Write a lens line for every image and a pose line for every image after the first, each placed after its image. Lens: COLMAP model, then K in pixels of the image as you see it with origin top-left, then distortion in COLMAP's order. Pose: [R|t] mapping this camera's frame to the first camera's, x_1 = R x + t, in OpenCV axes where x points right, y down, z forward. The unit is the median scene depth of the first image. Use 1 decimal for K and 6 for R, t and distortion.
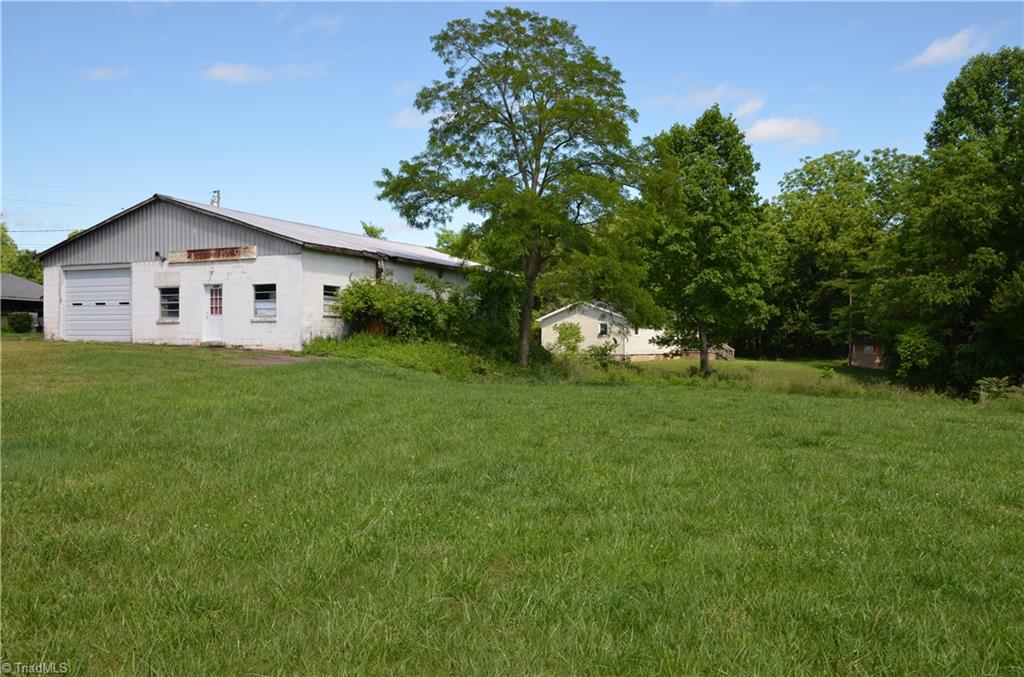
lens RADIAL K [[891.6, 0, 505.1], [0, 891.6, 338.3], [0, 0, 1]] dist [-0.047822, 0.088224]
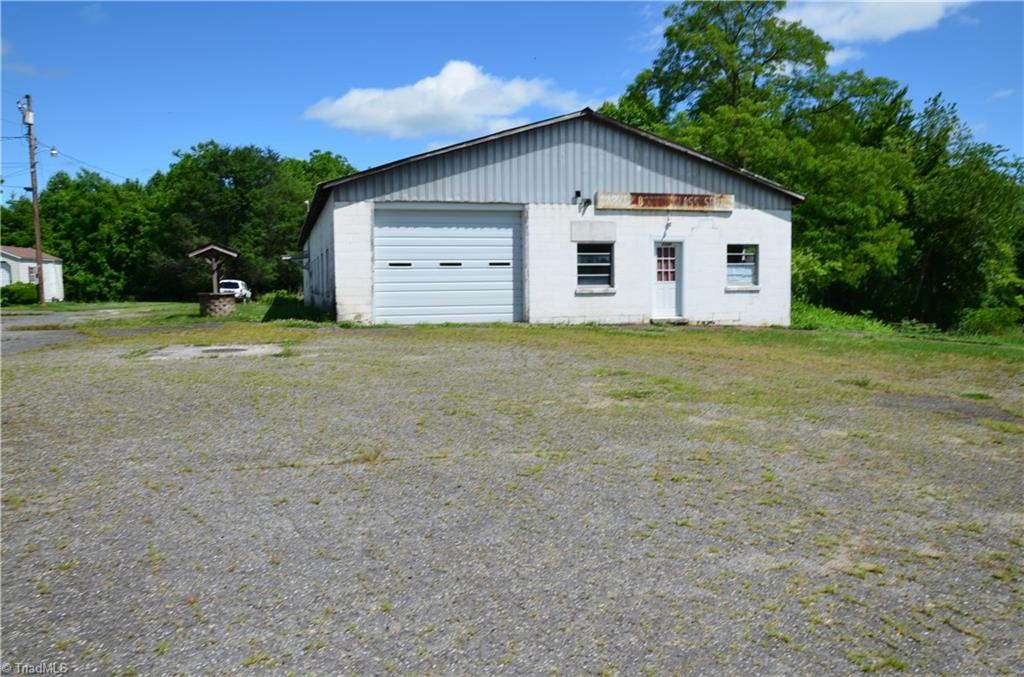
lens RADIAL K [[768.4, 0, 510.9], [0, 768.4, 342.7], [0, 0, 1]] dist [-0.124962, 0.117517]
pose [[0.756820, -0.060865, 0.650784, -0.844476], [0.011723, 0.996759, 0.079589, -0.028023], [-0.653518, -0.052605, 0.755080, 0.587429]]
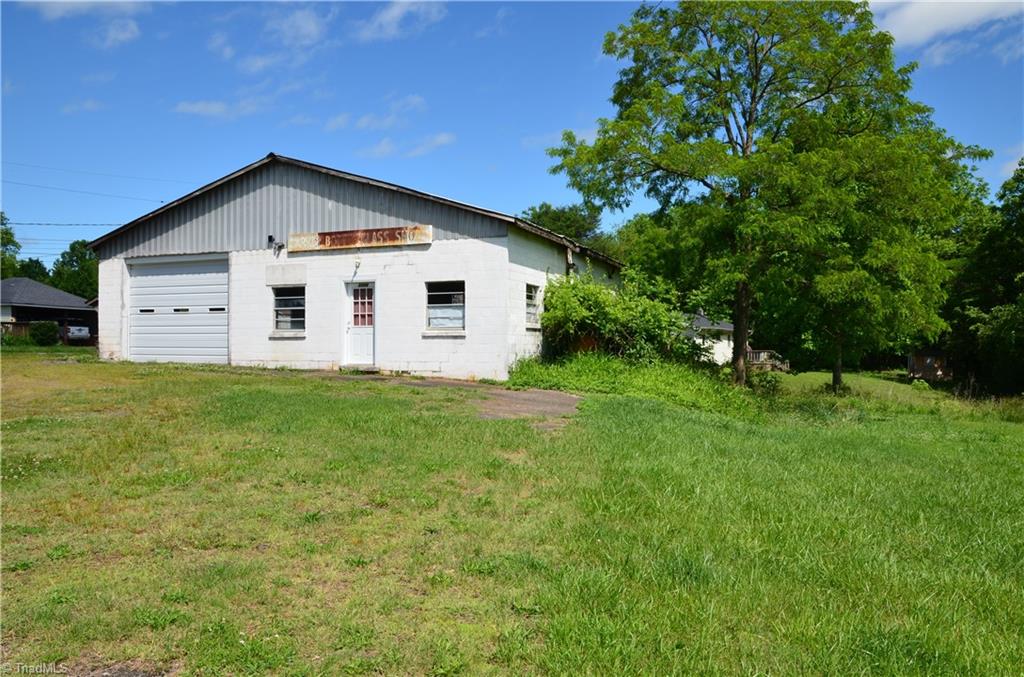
lens RADIAL K [[790.4, 0, 512.0], [0, 790.4, 338.5], [0, 0, 1]] dist [-0.109830, 0.118334]
pose [[0.997289, 0.000260, 0.073583, -0.252739], [0.000268, 0.999974, -0.007159, -0.012356], [-0.073583, 0.007159, 0.997263, 0.378099]]
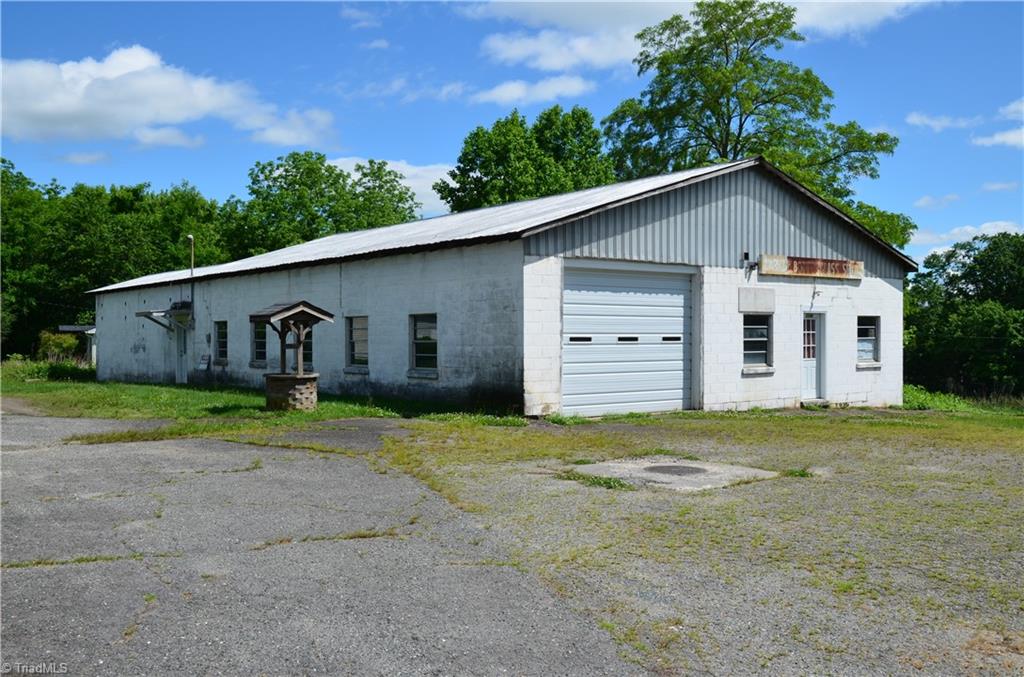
lens RADIAL K [[933.6, 0, 512.0], [0, 933.6, 338.5], [0, 0, 1]] dist [-0.004438, -0.002054]
pose [[0.458684, -0.004890, 0.888586, -1.031575], [0.001427, 0.999988, 0.004766, -0.044902], [-0.888598, -0.000918, 0.458685, 0.870698]]
